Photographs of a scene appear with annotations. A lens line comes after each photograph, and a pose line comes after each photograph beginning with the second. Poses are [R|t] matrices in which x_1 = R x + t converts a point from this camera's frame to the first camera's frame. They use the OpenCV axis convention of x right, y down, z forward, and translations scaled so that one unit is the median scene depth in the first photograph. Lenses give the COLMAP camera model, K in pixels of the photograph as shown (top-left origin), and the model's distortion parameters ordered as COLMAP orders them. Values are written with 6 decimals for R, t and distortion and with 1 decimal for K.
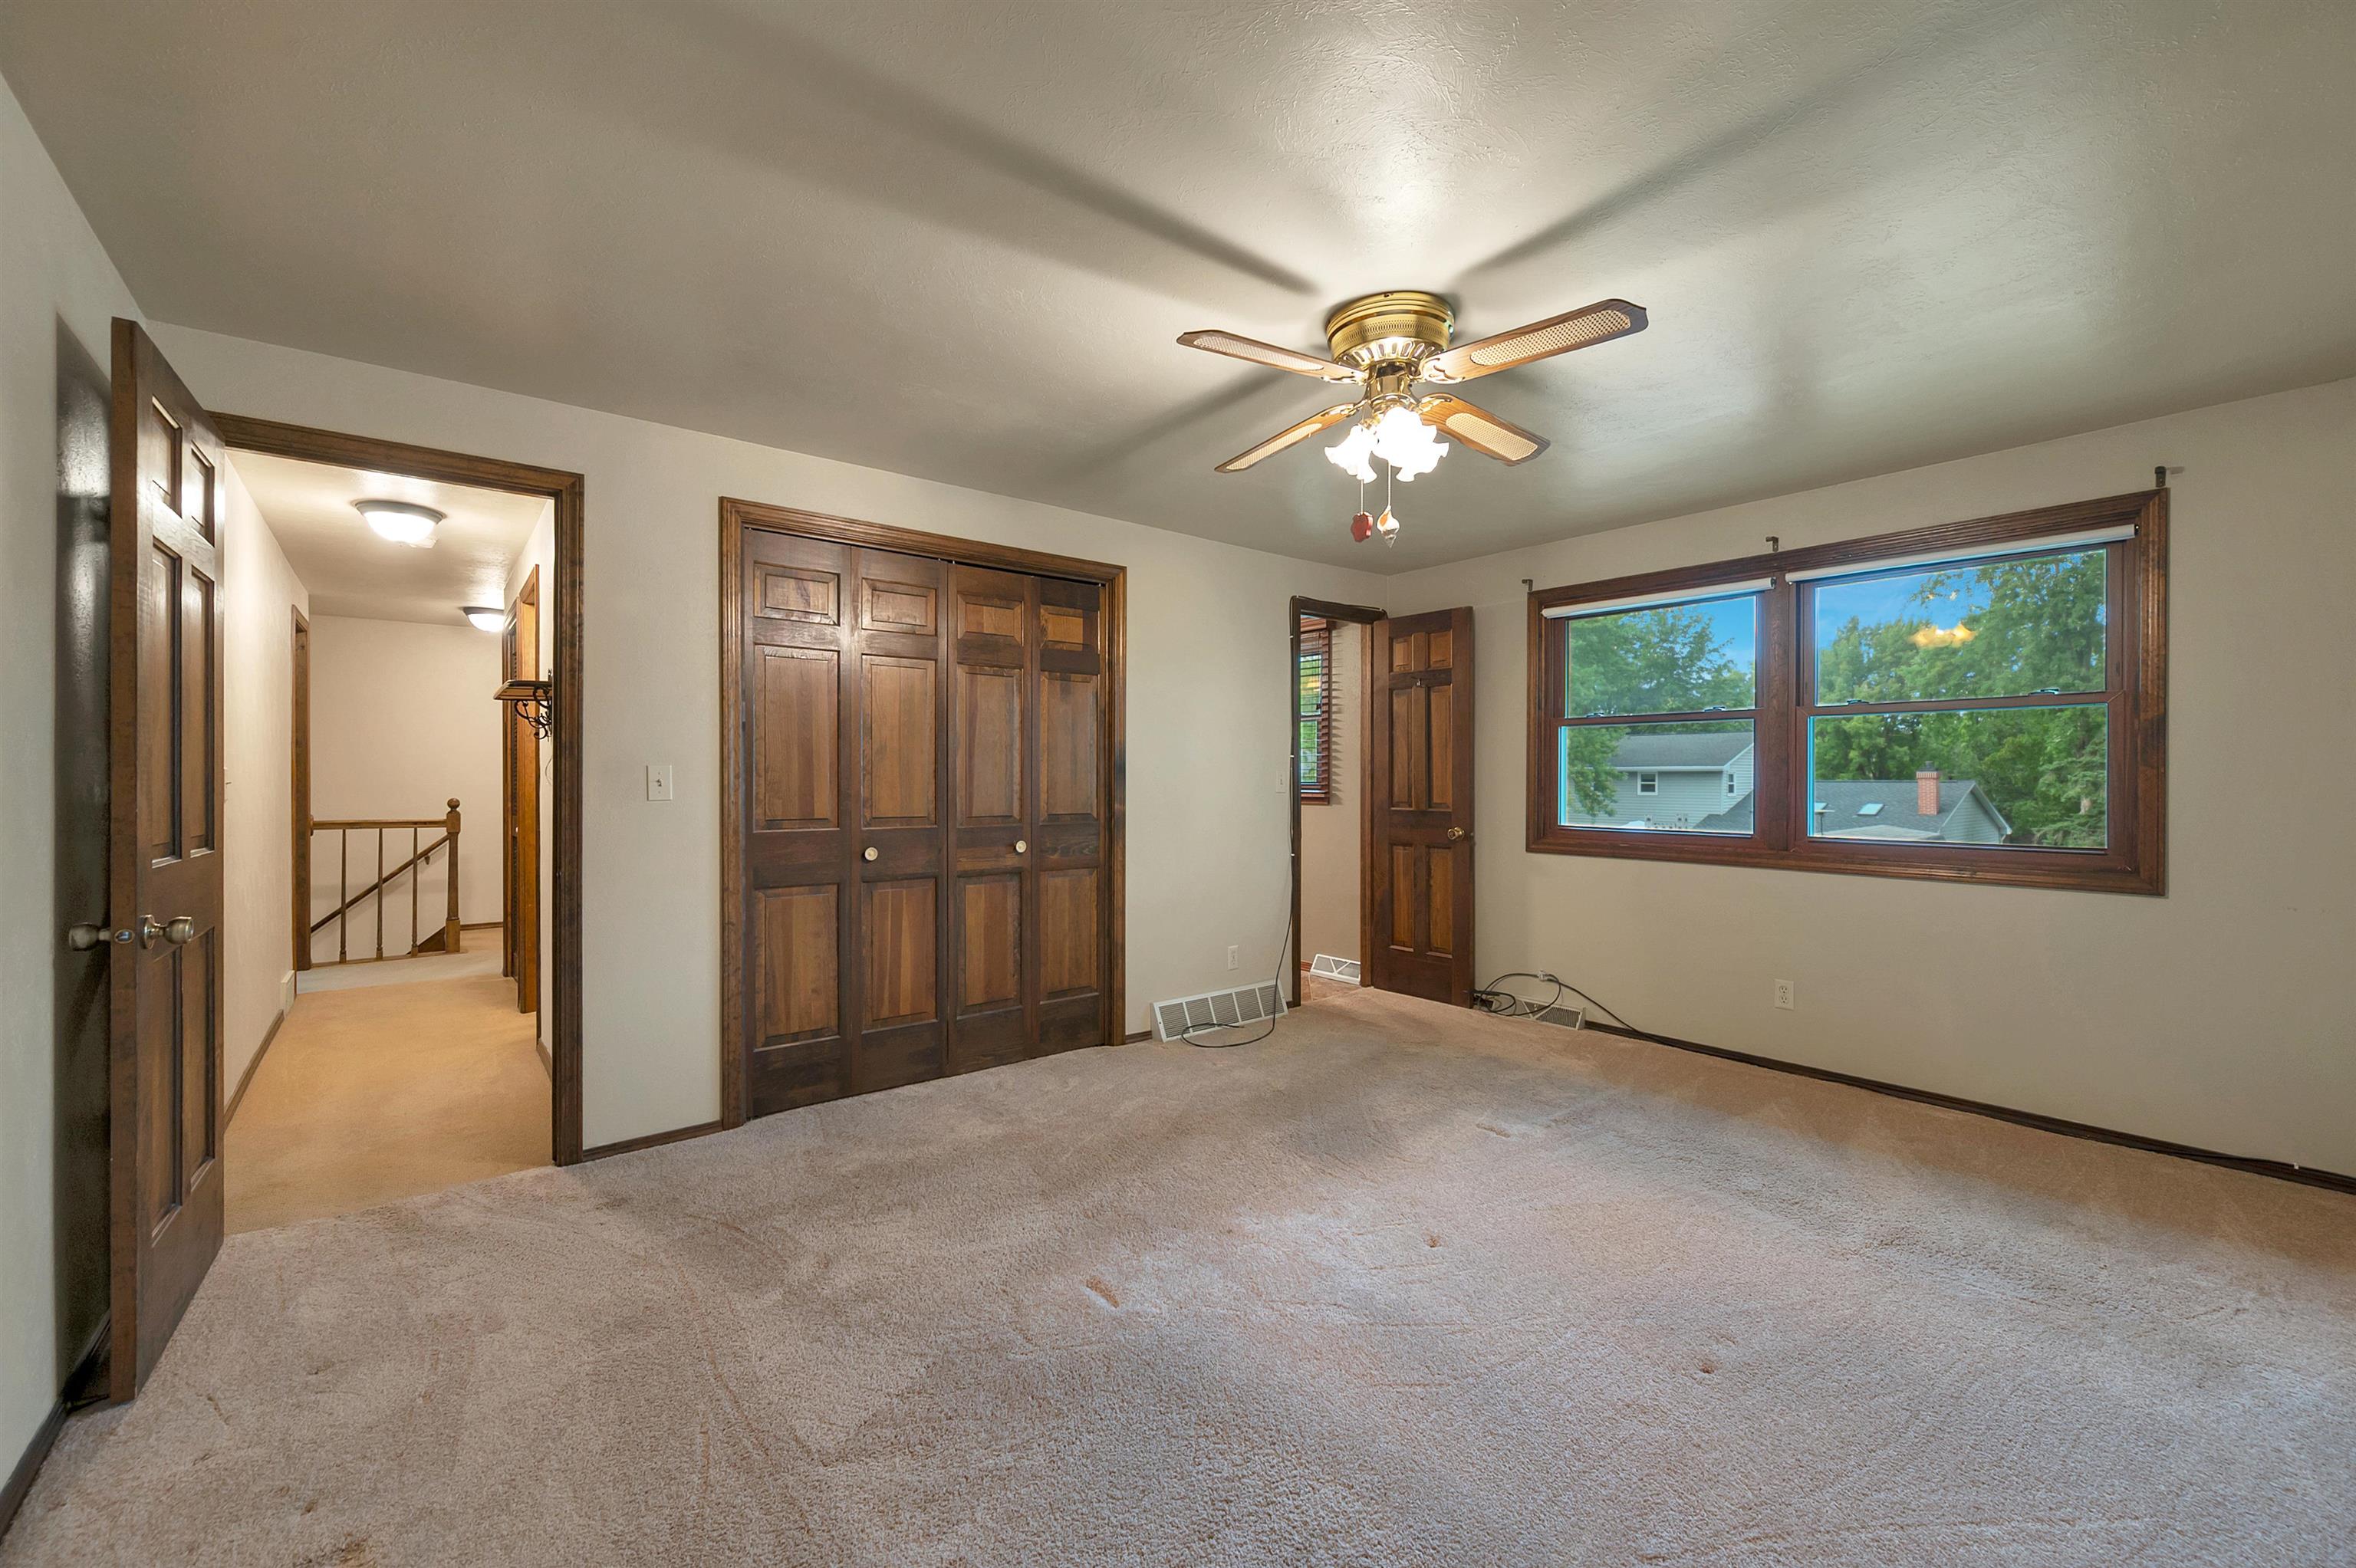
lens RADIAL K [[950.5, 0, 1191.9], [0, 950.5, 777.2], [0, 0, 1]] dist [0.001303, -0.000617]
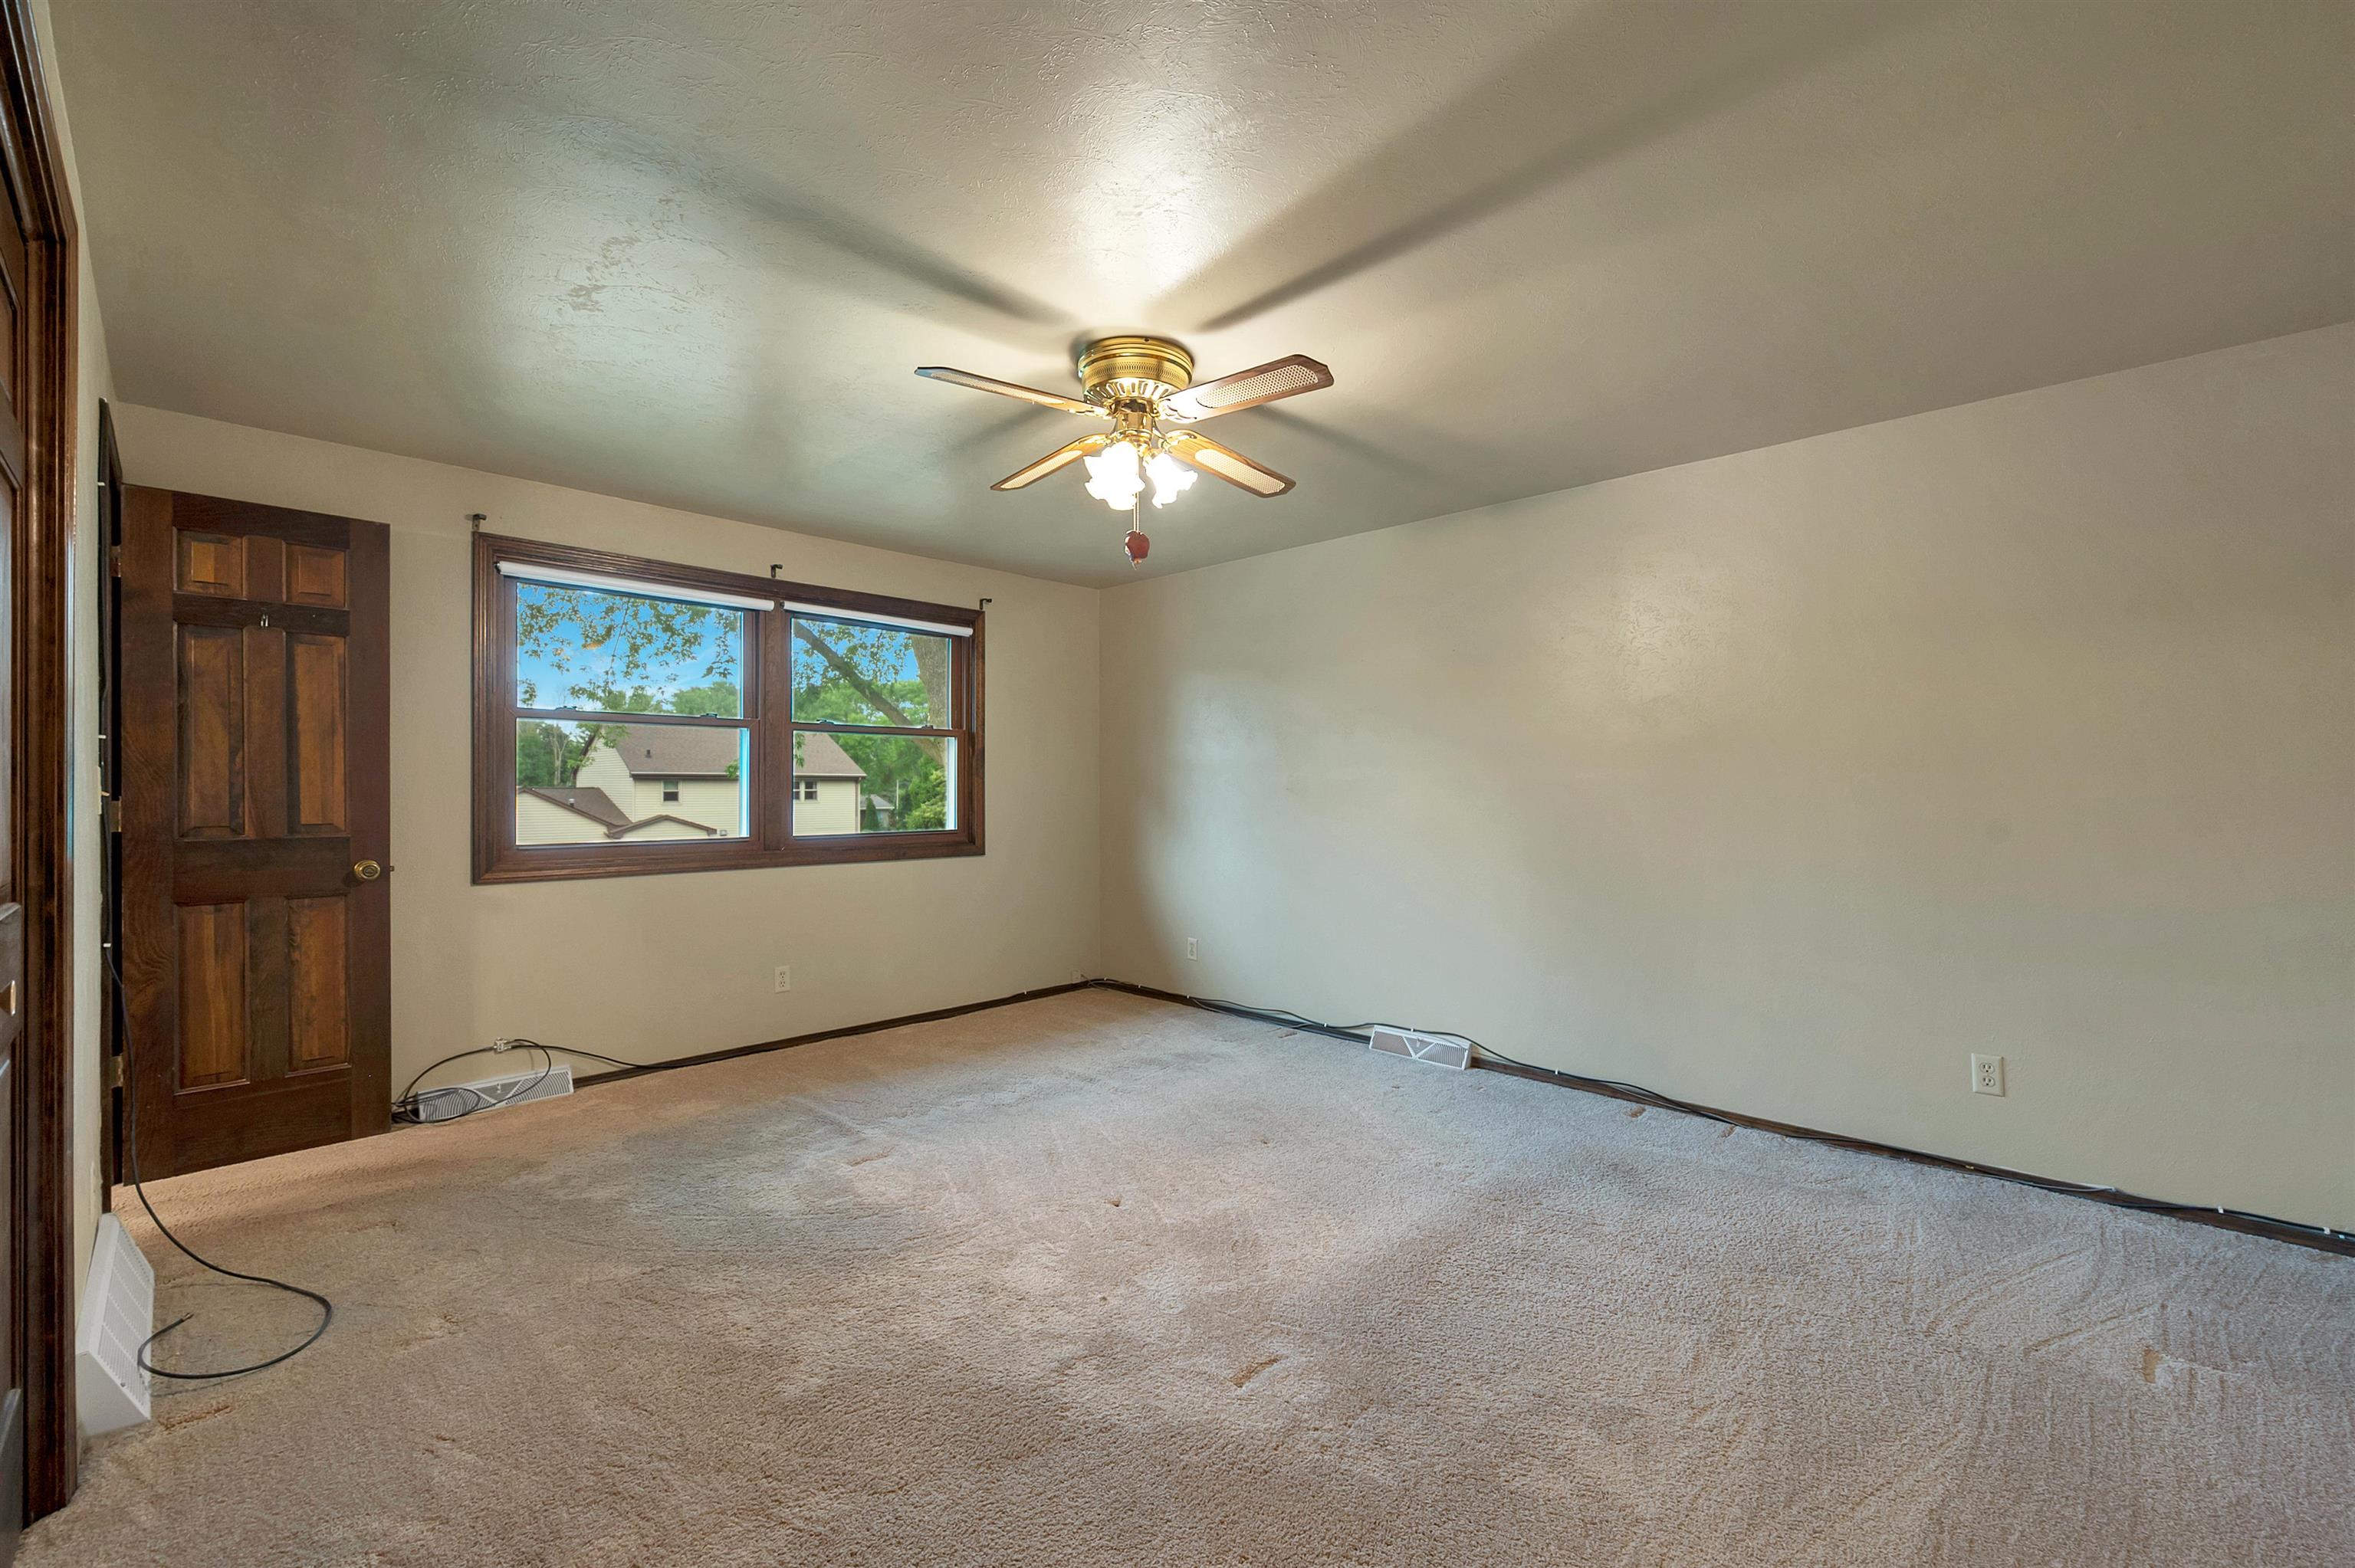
lens RADIAL K [[950.1, 0, 1192.4], [0, 950.1, 790.6], [0, 0, 1]] dist [0.001303, -0.000617]
pose [[-0.110907, -0.004846, 0.993819, -0.507083], [-0.000782, 0.999988, 0.004788, 0.002021], [-0.993830, -0.000246, -0.110910, 0.613723]]
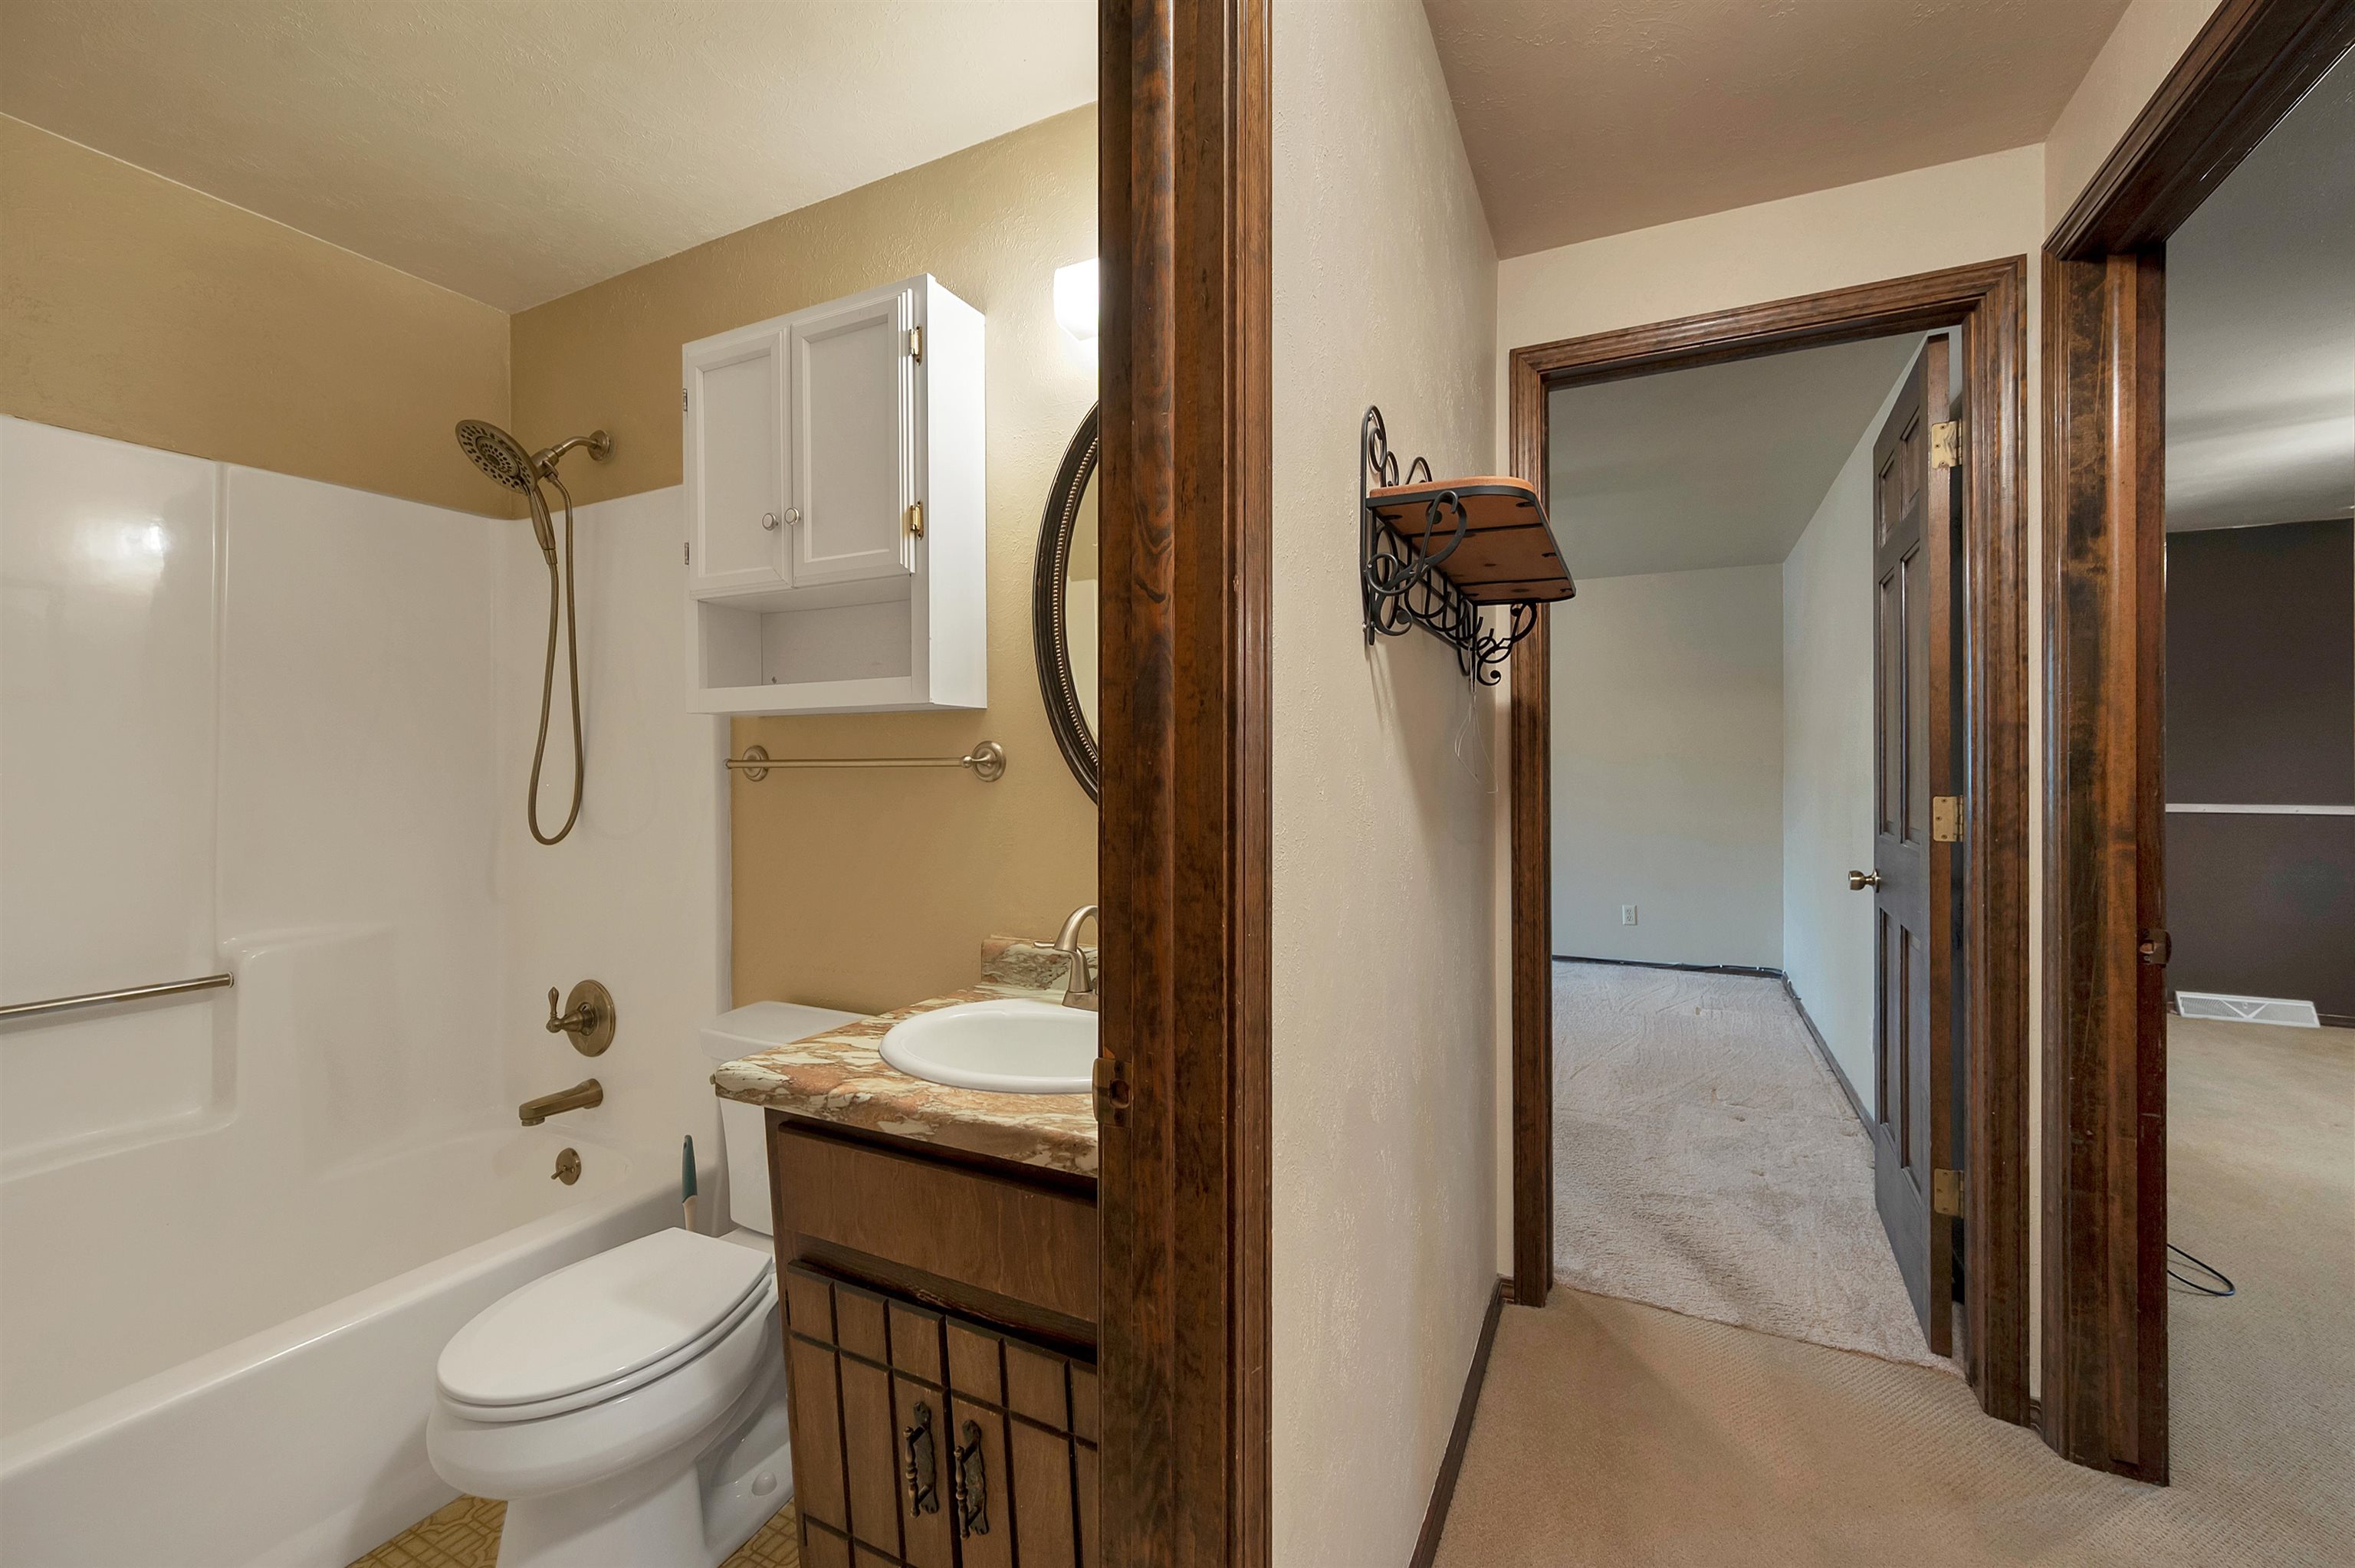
lens RADIAL K [[950.1, 0, 1177.4], [0, 950.1, 776.8], [0, 0, 1]] dist [0.001303, -0.000617]
pose [[-0.405661, -0.005341, 0.914008, -0.881644], [0.000140, 0.999983, 0.005905, 0.001605], [-0.914024, 0.002524, -0.405653, 1.125712]]
